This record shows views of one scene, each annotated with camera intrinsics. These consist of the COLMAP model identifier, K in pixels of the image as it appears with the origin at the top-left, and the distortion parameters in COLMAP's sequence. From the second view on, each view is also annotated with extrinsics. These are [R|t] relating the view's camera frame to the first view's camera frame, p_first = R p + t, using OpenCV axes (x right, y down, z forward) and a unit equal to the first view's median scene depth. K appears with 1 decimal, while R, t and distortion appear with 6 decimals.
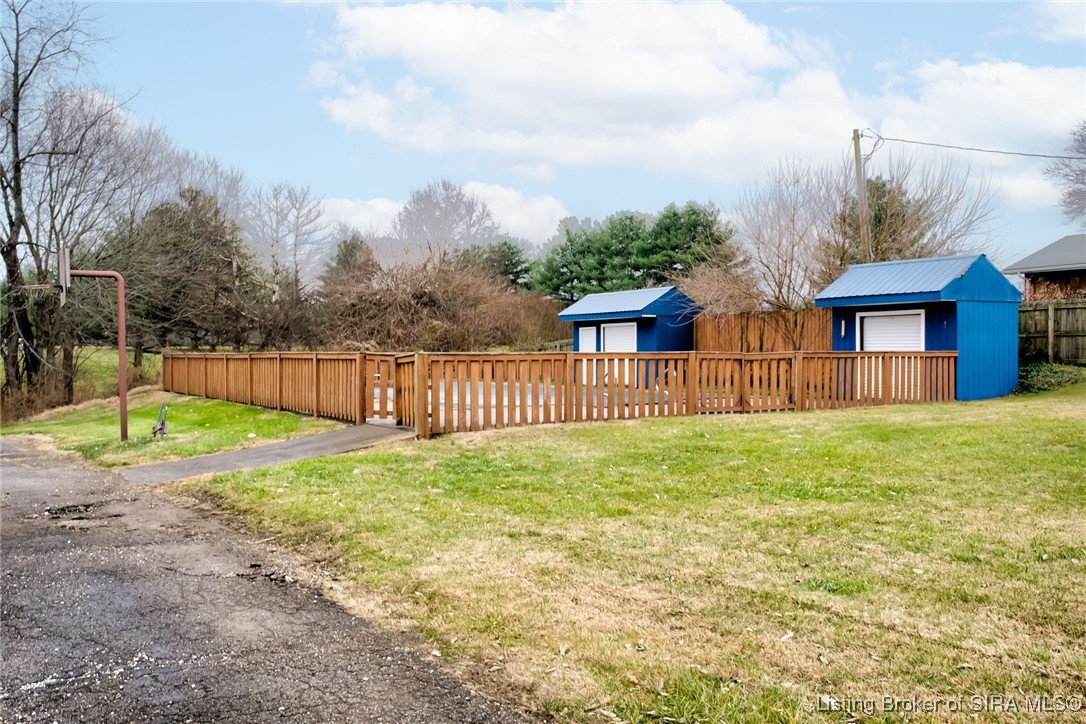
lens RADIAL K [[959.3, 0, 549.4], [0, 959.3, 370.1], [0, 0, 1]] dist [-0.052296, 0.060656]
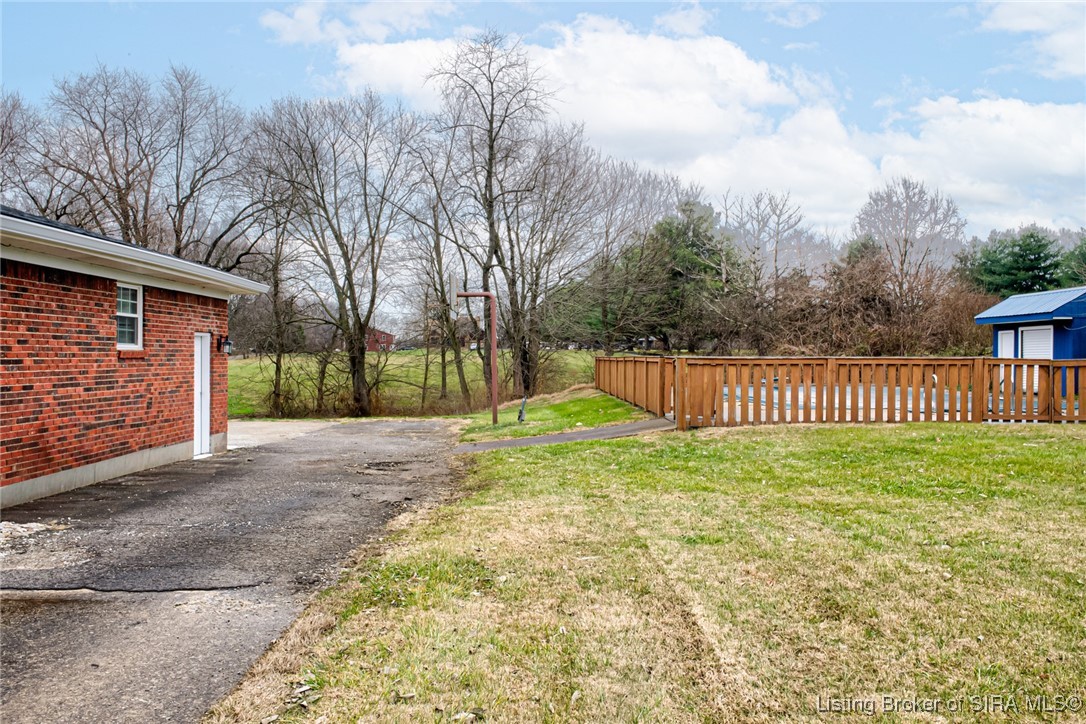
lens RADIAL K [[971.5, 0, 542.9], [0, 971.5, 353.3], [0, 0, 1]] dist [-0.021961, 0.061562]
pose [[0.855014, 0.005044, -0.518580, 0.153156], [-0.015762, 0.999743, -0.016265, -0.000268], [0.518365, 0.022081, 0.854875, -0.042781]]
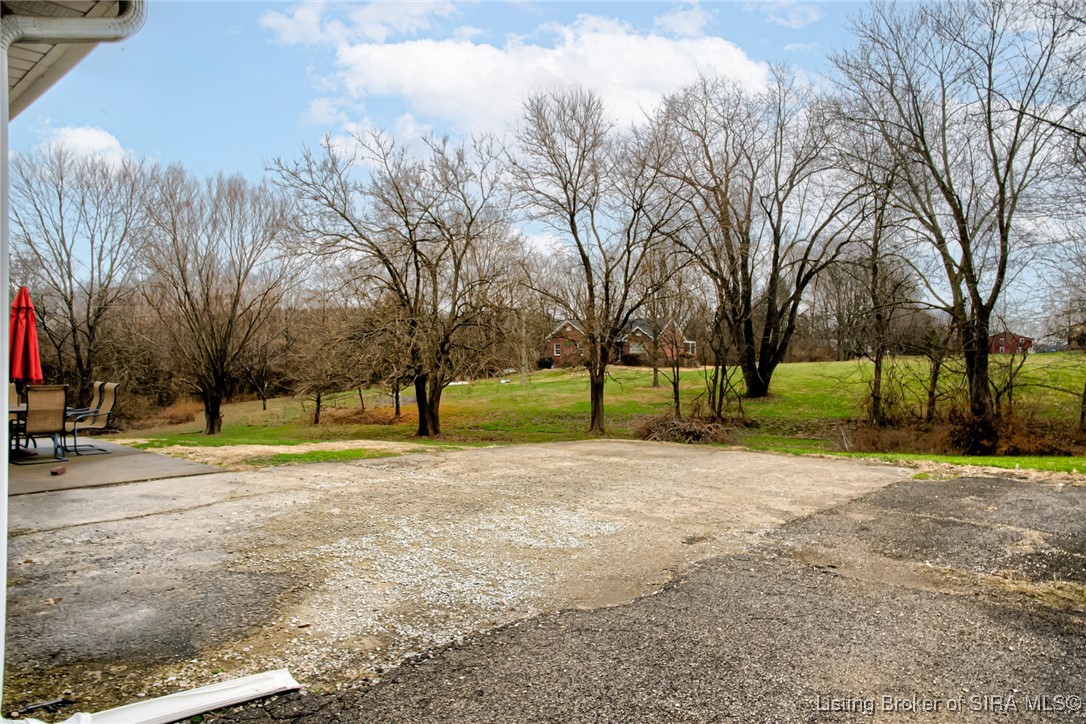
lens RADIAL K [[741.0, 0, 544.7], [0, 741.0, 353.6], [0, 0, 1]] dist [-0.019153, 0.015185]
pose [[0.285014, 0.001723, -0.958522, -0.298874], [-0.025378, 0.999661, -0.005749, 0.005525], [0.958187, 0.025964, 0.284961, 0.489839]]
